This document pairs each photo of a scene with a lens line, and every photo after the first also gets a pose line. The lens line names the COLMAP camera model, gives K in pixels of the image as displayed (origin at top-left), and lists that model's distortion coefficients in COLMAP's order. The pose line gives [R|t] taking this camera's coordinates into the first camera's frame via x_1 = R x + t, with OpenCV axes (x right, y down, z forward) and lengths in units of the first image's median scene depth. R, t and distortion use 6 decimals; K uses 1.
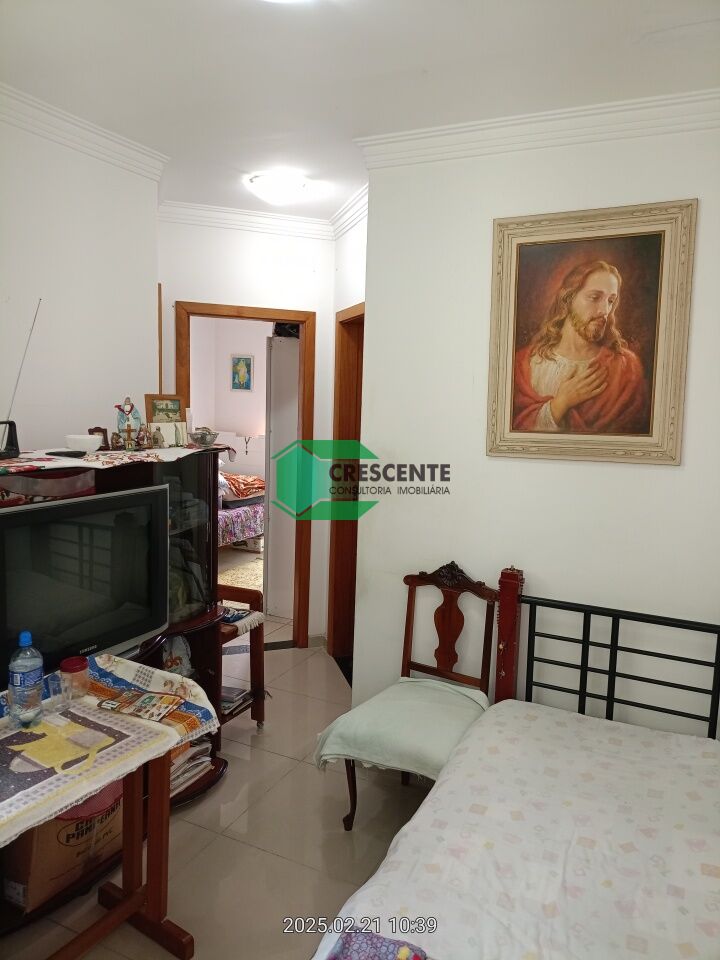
lens RADIAL K [[706.1, 0, 359.8], [0, 706.1, 475.6], [0, 0, 1]] dist [-0.001794, -0.003321]
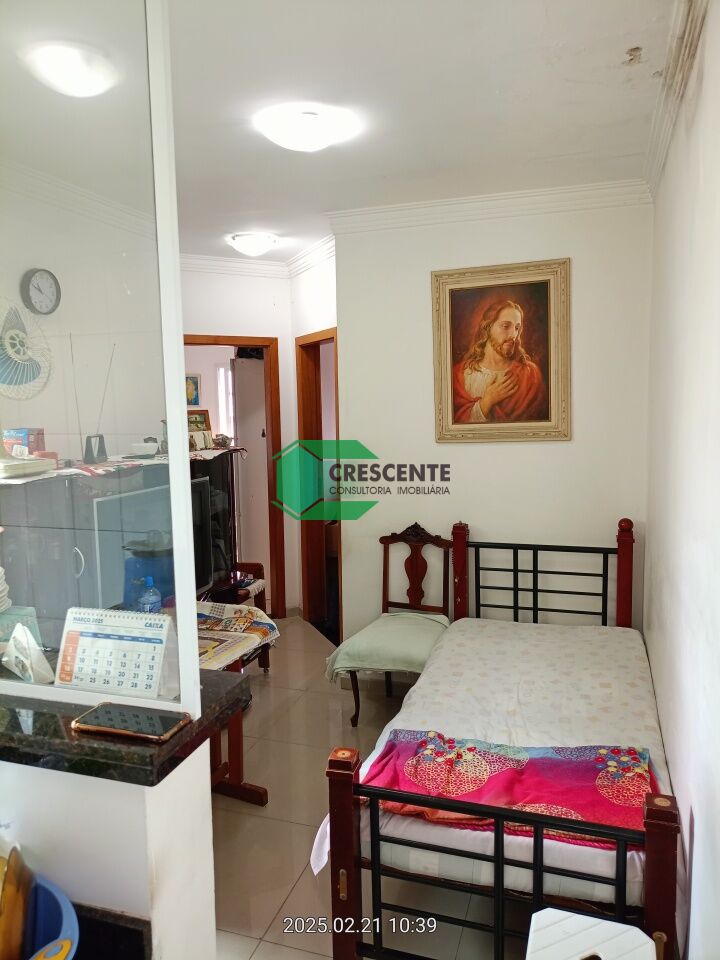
lens RADIAL K [[706.1, 0, 359.8], [0, 706.1, 475.6], [0, 0, 1]] dist [-0.001794, -0.003321]
pose [[0.989477, -0.063484, 0.130021, -0.157383], [0.065135, 0.997840, -0.008480, 0.039451], [-0.129202, 0.016860, 0.991475, -0.355813]]
